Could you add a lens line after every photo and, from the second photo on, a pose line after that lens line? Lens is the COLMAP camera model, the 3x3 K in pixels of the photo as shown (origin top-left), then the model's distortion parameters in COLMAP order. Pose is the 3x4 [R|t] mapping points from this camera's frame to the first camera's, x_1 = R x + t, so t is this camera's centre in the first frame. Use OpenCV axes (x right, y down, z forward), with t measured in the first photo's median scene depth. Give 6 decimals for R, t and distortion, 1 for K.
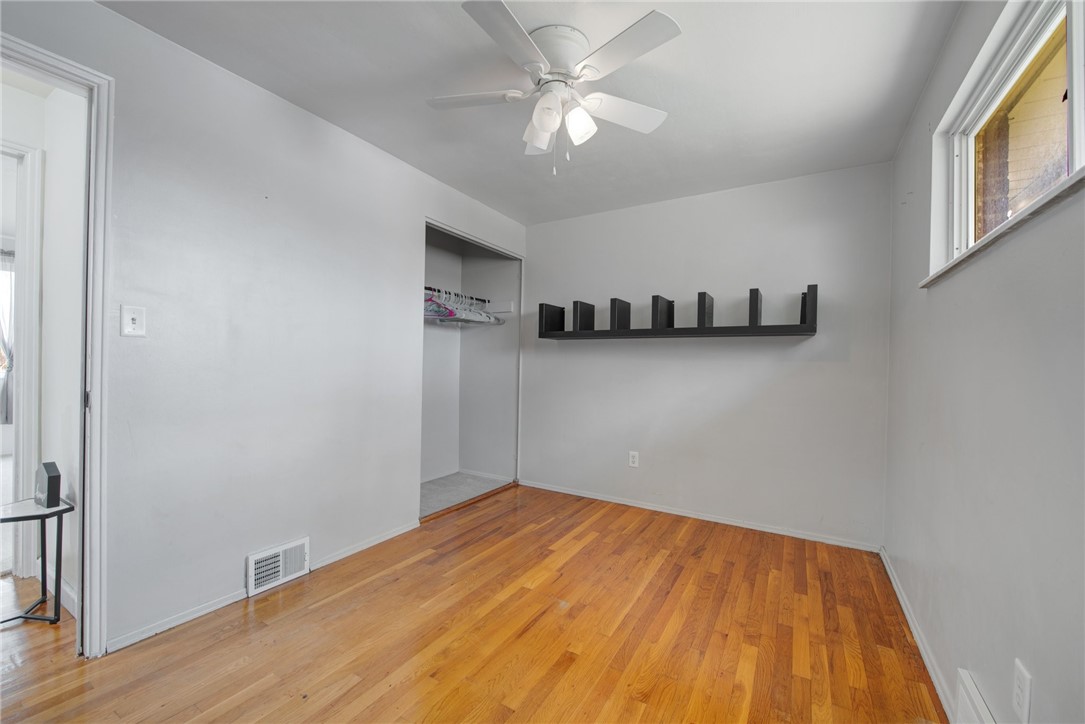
lens RADIAL K [[432.1, 0, 542.5], [0, 432.1, 362.0], [0, 0, 1]] dist [-0.003709, -0.000438]
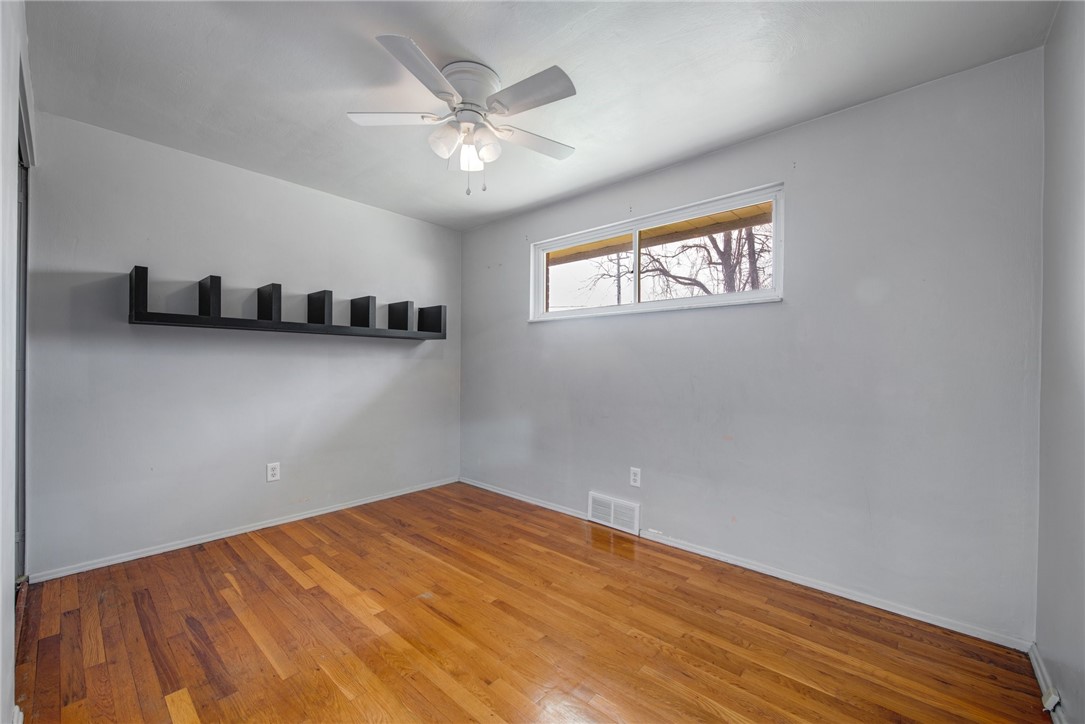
lens RADIAL K [[432.1, 0, 542.5], [0, 432.1, 362.0], [0, 0, 1]] dist [-0.003709, -0.000438]
pose [[0.188925, -0.012193, 0.981916, -0.703732], [-0.004333, 0.999903, 0.013250, -0.010389], [-0.981982, -0.006757, 0.188853, 0.413746]]
